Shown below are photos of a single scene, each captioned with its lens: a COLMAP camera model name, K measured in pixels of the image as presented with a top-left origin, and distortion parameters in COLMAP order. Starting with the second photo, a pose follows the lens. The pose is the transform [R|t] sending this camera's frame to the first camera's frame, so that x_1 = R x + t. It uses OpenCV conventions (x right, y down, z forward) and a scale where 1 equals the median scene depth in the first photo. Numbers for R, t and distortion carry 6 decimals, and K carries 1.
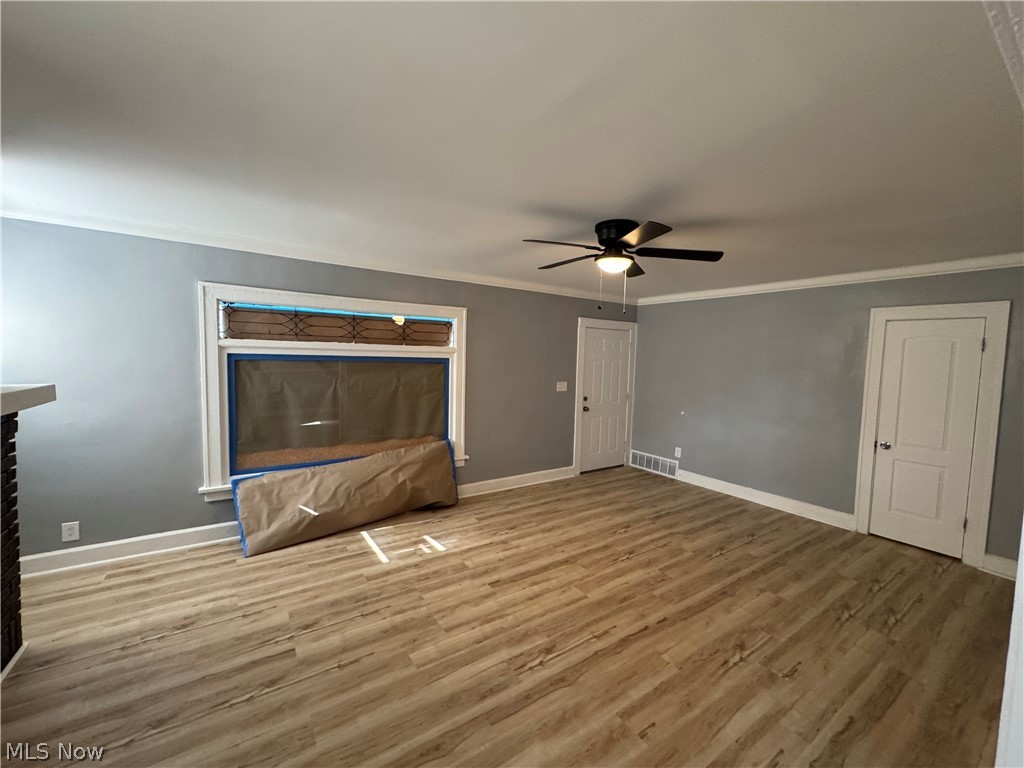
lens RADIAL K [[397.2, 0, 512.0], [0, 397.2, 384.0], [0, 0, 1]] dist [-0.011311, 0.000144]
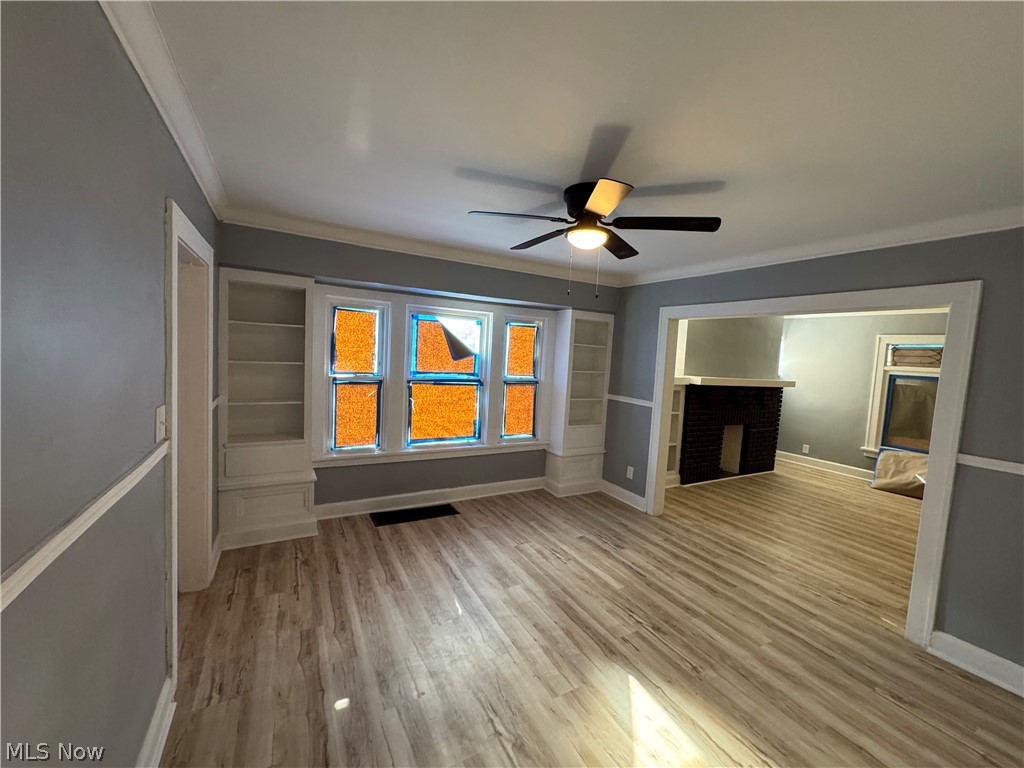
lens RADIAL K [[405.0, 0, 506.5], [0, 405.0, 384.5], [0, 0, 1]] dist [-0.016097, 0.000142]
pose [[-0.080680, 0.043655, -0.995784, 1.280947], [-0.127083, 0.990436, 0.053717, 0.095084], [0.988605, 0.130881, -0.074361, -0.575183]]
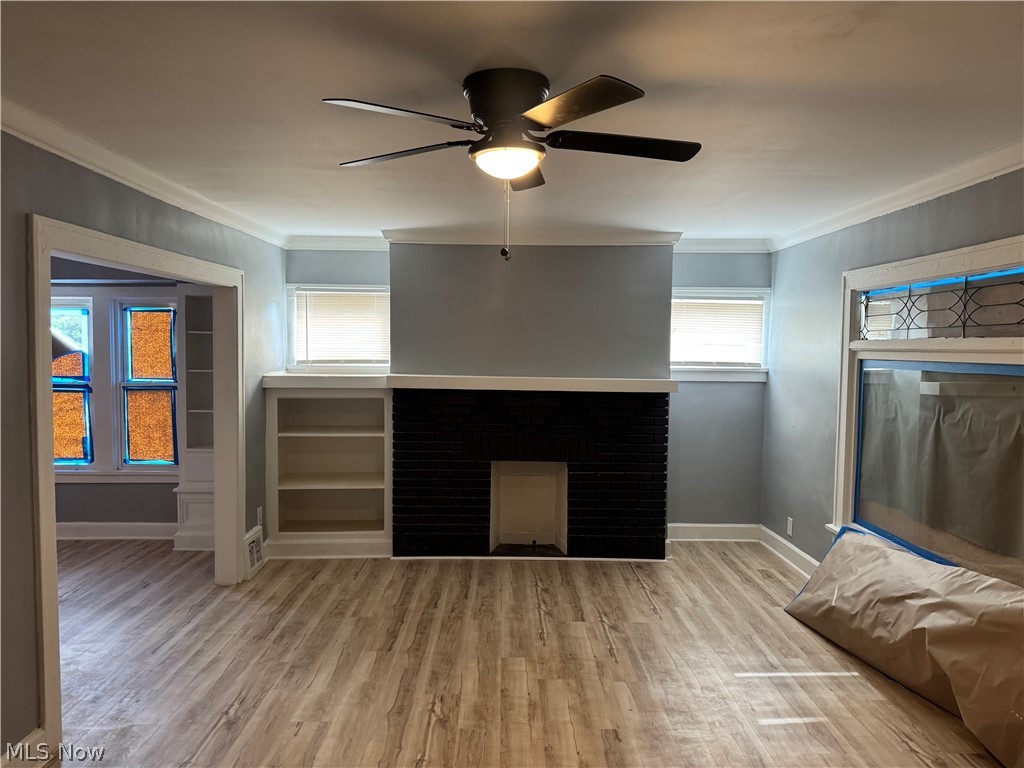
lens RADIAL K [[714.7, 0, 518.0], [0, 714.7, 385.9], [0, 0, 1]] dist [0.000437, -0.003303]
pose [[-0.527324, 0.014792, -0.849535, 0.883604], [-0.085234, 0.993884, 0.070212, -0.073519], [0.845378, 0.109433, -0.522838, 1.311303]]
